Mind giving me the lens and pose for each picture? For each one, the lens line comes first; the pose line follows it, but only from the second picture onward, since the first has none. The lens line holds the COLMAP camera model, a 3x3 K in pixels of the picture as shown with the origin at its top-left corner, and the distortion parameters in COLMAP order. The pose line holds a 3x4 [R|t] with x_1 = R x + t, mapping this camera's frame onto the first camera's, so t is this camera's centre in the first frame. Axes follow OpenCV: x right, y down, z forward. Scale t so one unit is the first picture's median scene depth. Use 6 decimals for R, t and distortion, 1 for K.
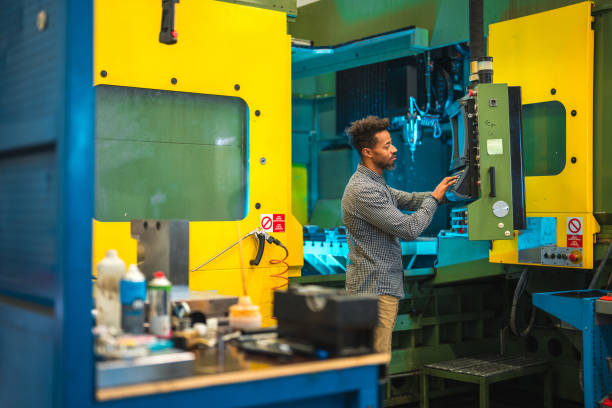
lens RADIAL K [[909.9, 0, 303.4], [0, 909.9, 172.3], [0, 0, 1]] dist [0.001843, 0.029817]
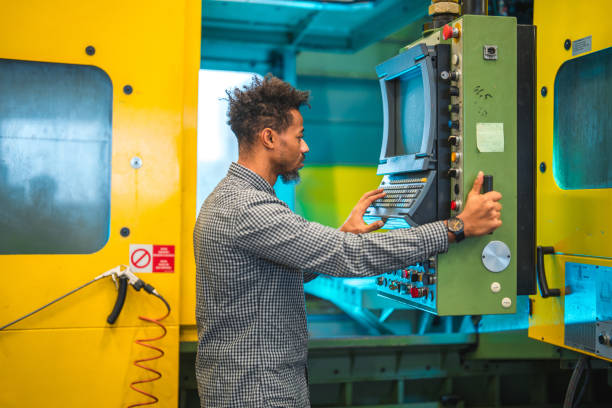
lens RADIAL K [[864.2, 0, 294.1], [0, 864.2, 201.7], [0, 0, 1]] dist [-0.002551, 0.014312]
pose [[0.927694, 0.012892, -0.373119, 0.293669], [-0.002542, 0.999599, 0.028219, -0.002462], [0.373333, -0.025230, 0.927354, 0.473788]]
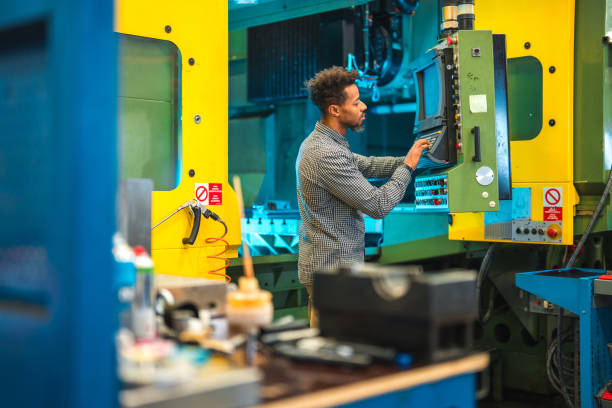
lens RADIAL K [[913.0, 0, 306.7], [0, 913.0, 180.5], [0, 0, 1]] dist [-0.013110, 0.042151]
pose [[0.986692, 0.002587, 0.162580, -0.082202], [-0.006707, 0.999670, 0.024797, 0.022341], [-0.162462, -0.025557, 0.986384, 0.160408]]
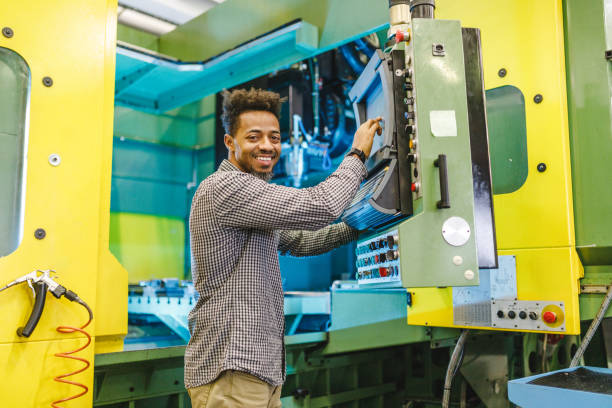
lens RADIAL K [[606.4, 0, 306.0], [0, 606.4, 204.0], [0, 0, 1]] dist [0.000775, -0.001098]
pose [[0.990072, 0.014462, 0.139817, 0.066011], [-0.002104, 0.996106, -0.088135, 0.052023], [-0.140547, 0.086966, 0.986247, 0.587645]]
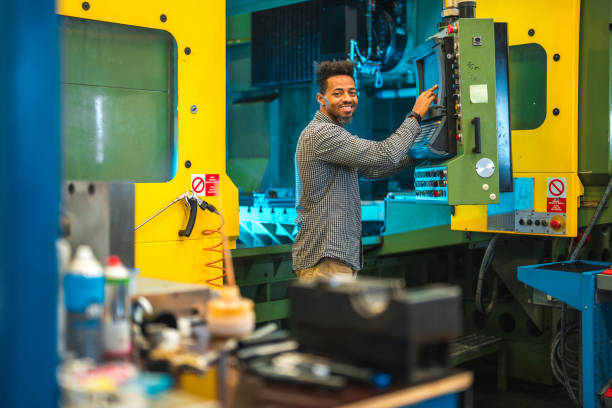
lens RADIAL K [[909.9, 0, 303.4], [0, 909.9, 172.3], [0, 0, 1]] dist [0.001843, 0.029817]
pose [[0.989607, -0.000267, 0.143799, -0.065123], [-0.005741, 0.999128, 0.041366, 0.009651], [-0.143685, -0.041762, 0.988742, 0.174386]]
